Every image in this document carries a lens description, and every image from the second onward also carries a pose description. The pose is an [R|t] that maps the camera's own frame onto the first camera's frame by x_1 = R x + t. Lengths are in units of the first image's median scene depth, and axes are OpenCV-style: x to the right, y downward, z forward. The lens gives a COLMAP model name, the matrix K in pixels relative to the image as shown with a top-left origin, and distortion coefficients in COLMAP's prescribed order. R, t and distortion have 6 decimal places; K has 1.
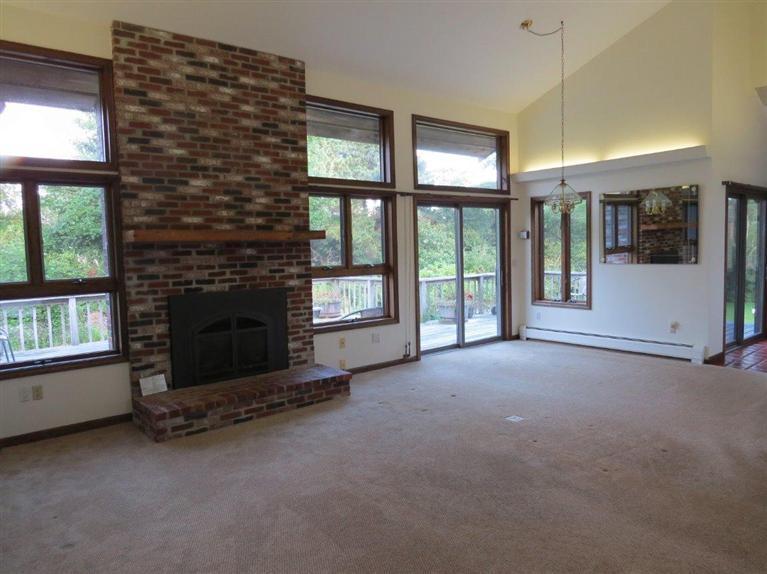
lens RADIAL K [[554.0, 0, 383.5], [0, 554.0, 286.5], [0, 0, 1]] dist [0.005404, 0.001157]
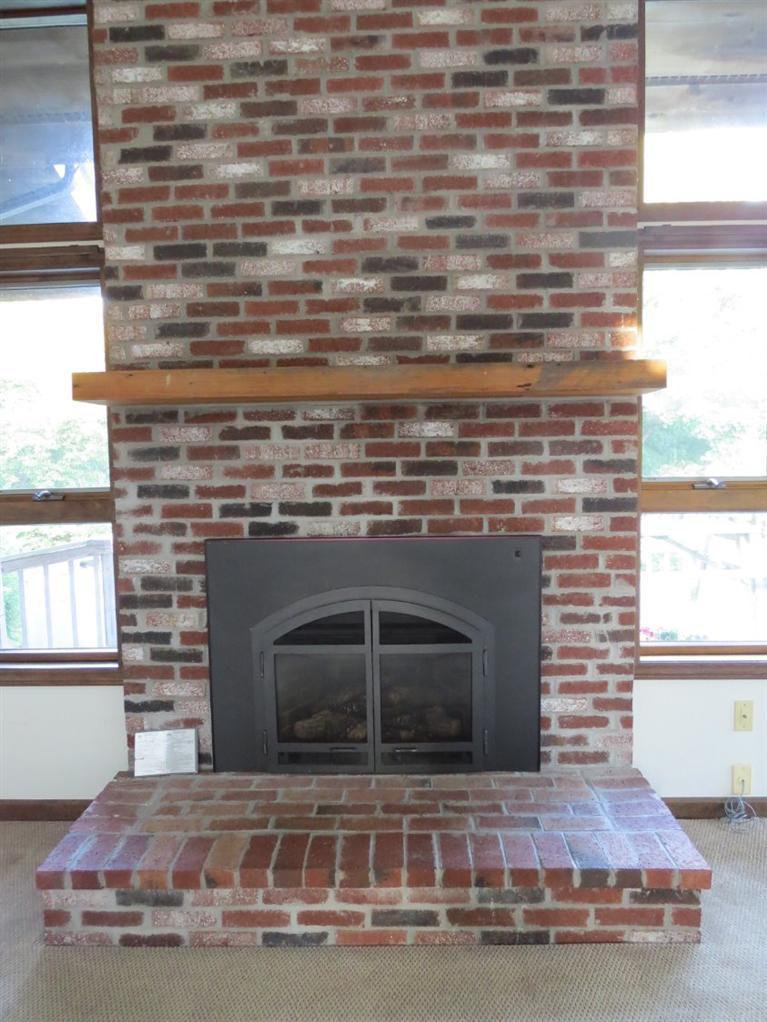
lens RADIAL K [[727.2, 0, 384.3], [0, 727.2, 512.8], [0, 0, 1]] dist [-0.030157, 0.010268]
pose [[0.746308, 0.065110, -0.662409, 0.048903], [-0.047576, 0.997877, 0.044482, -0.030275], [0.663898, -0.001682, 0.747821, 0.653612]]
